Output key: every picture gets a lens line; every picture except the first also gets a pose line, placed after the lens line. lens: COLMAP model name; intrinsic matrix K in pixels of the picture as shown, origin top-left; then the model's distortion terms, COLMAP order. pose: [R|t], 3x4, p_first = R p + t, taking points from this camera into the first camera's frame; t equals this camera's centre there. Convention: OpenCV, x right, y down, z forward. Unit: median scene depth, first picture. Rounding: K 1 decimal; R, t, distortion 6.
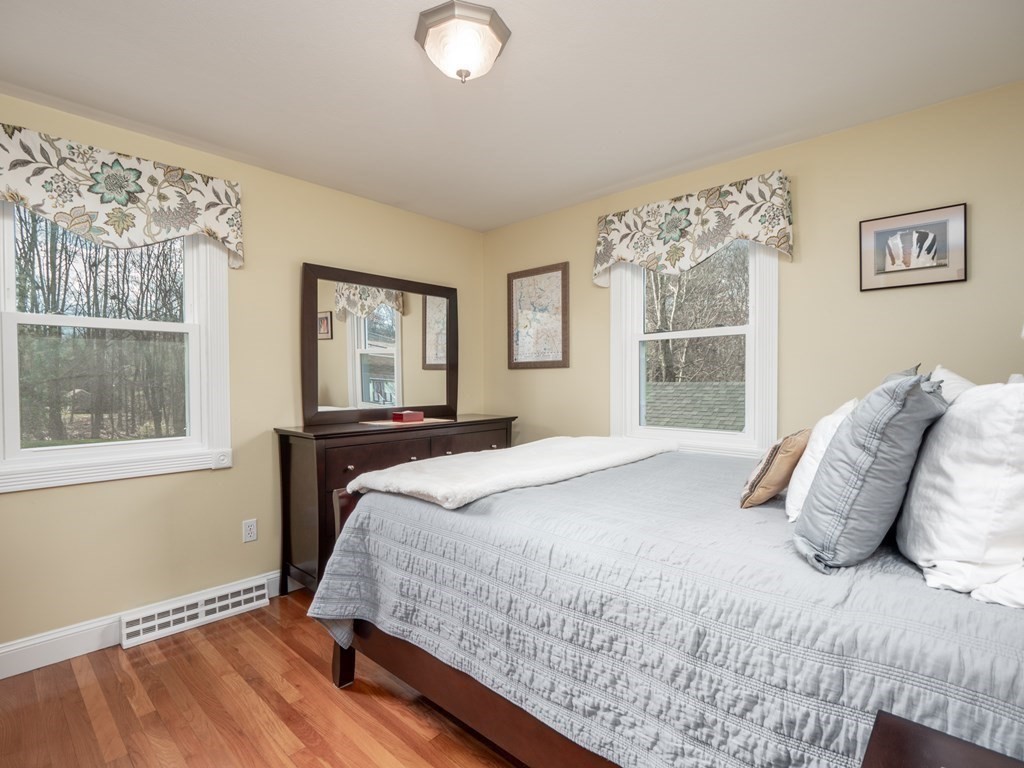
lens RADIAL K [[503.7, 0, 513.3], [0, 503.7, 385.0], [0, 0, 1]] dist [-0.011621, -0.002350]
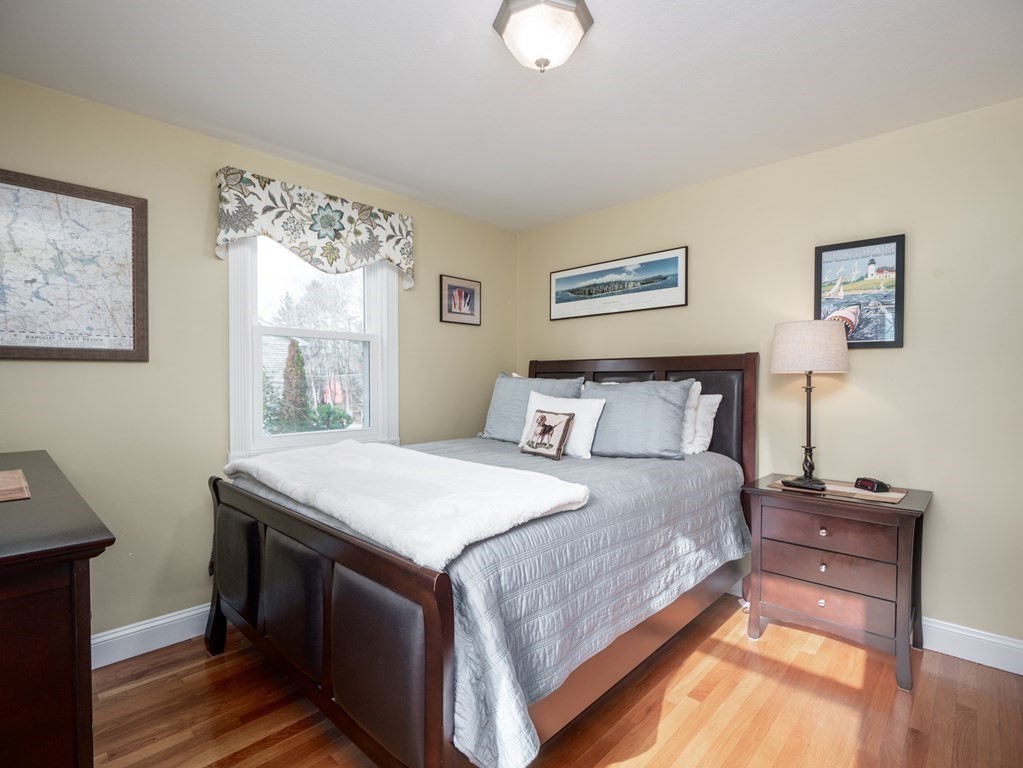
lens RADIAL K [[503.2, 0, 513.2], [0, 503.2, 384.2], [0, 0, 1]] dist [-0.011621, -0.002350]
pose [[0.015182, -0.006781, 0.999862, -0.660208], [0.004970, 0.999965, 0.006706, -0.008963], [-0.999872, 0.004868, 0.015215, 0.637847]]
